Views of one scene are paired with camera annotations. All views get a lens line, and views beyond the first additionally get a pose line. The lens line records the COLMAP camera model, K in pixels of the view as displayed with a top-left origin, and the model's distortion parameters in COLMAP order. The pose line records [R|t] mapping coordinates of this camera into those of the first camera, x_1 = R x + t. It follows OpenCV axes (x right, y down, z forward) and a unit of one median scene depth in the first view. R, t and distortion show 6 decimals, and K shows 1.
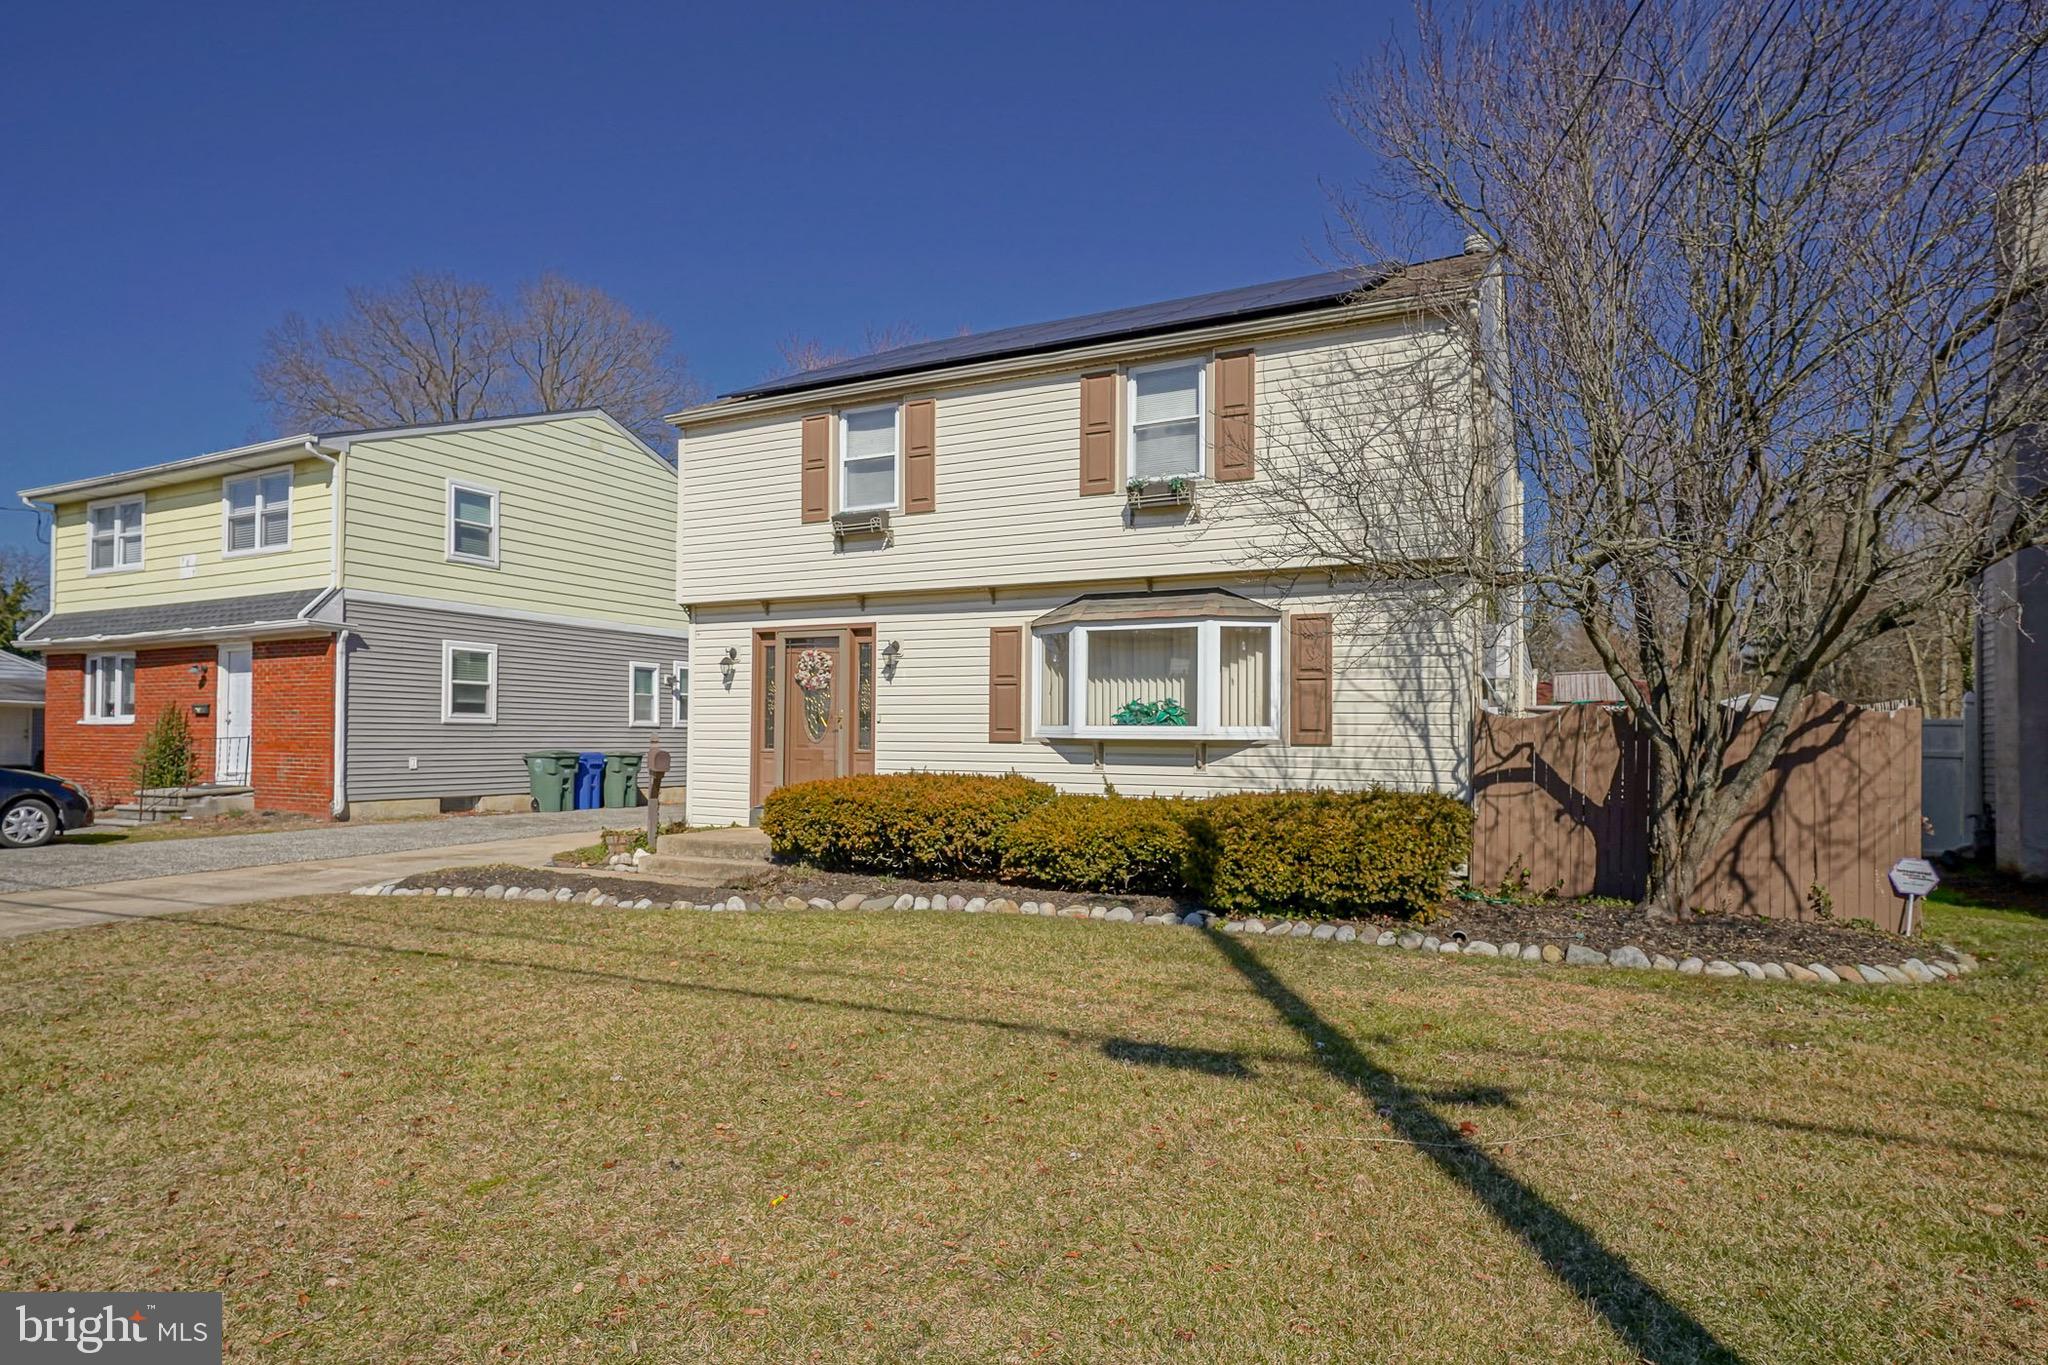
lens RADIAL K [[1061.3, 0, 1024.8], [0, 1061.3, 718.1], [0, 0, 1]] dist [0.001474, 0.000620]
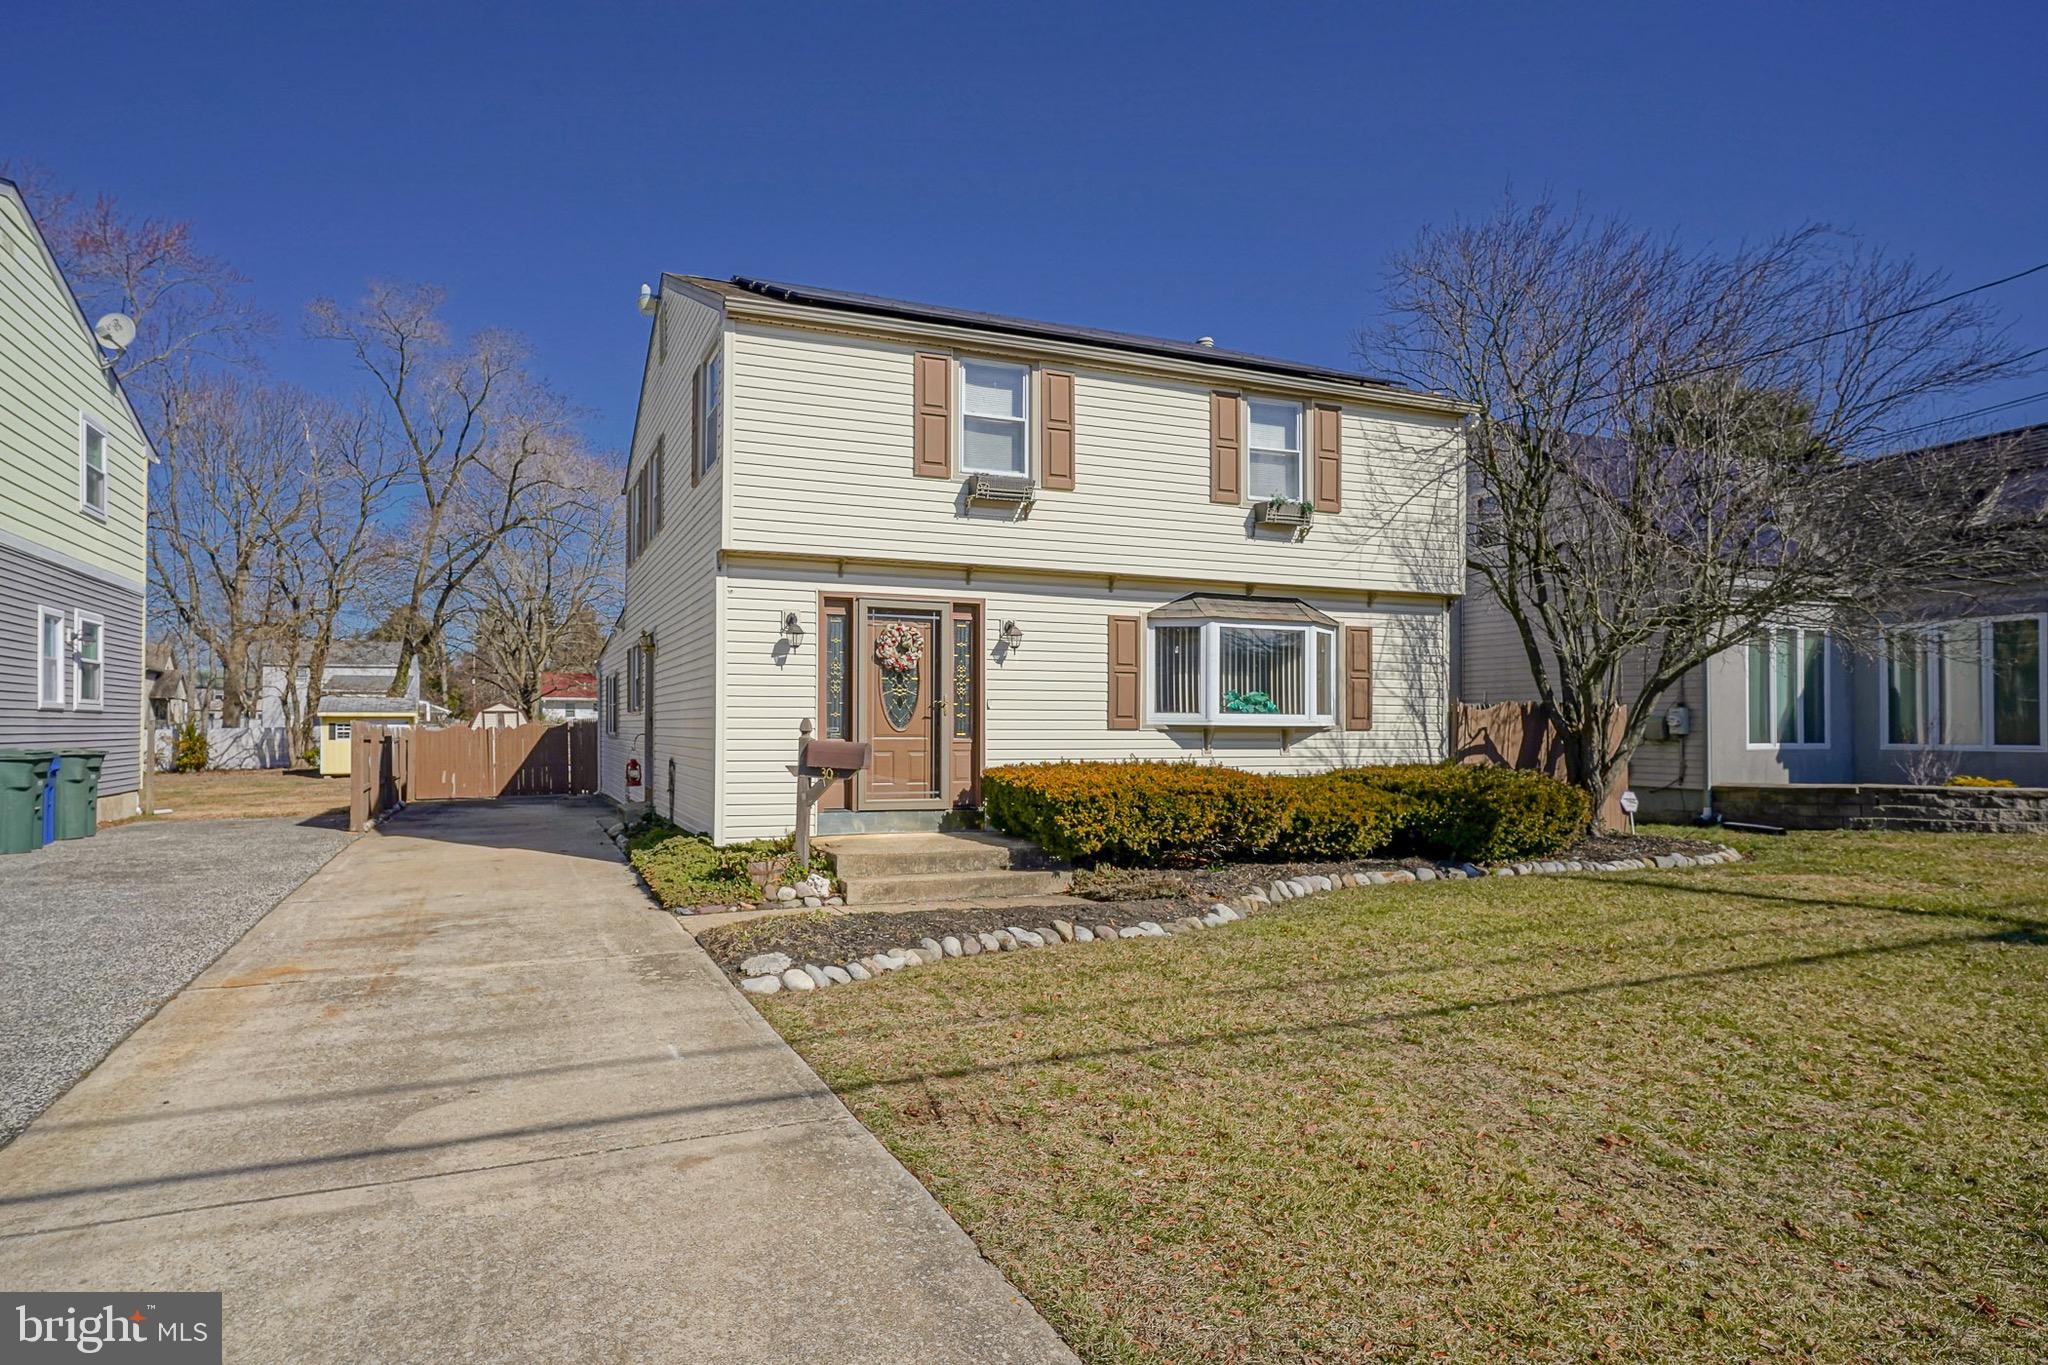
lens RADIAL K [[1013.8, 0, 1028.1], [0, 1013.8, 705.4], [0, 0, 1]] dist [-0.000015, 0.001223]
pose [[0.702280, 0.007224, 0.711864, -0.779963], [-0.013092, 0.999910, 0.002768, -0.001893], [-0.711780, -0.011264, 0.702312, 0.385891]]
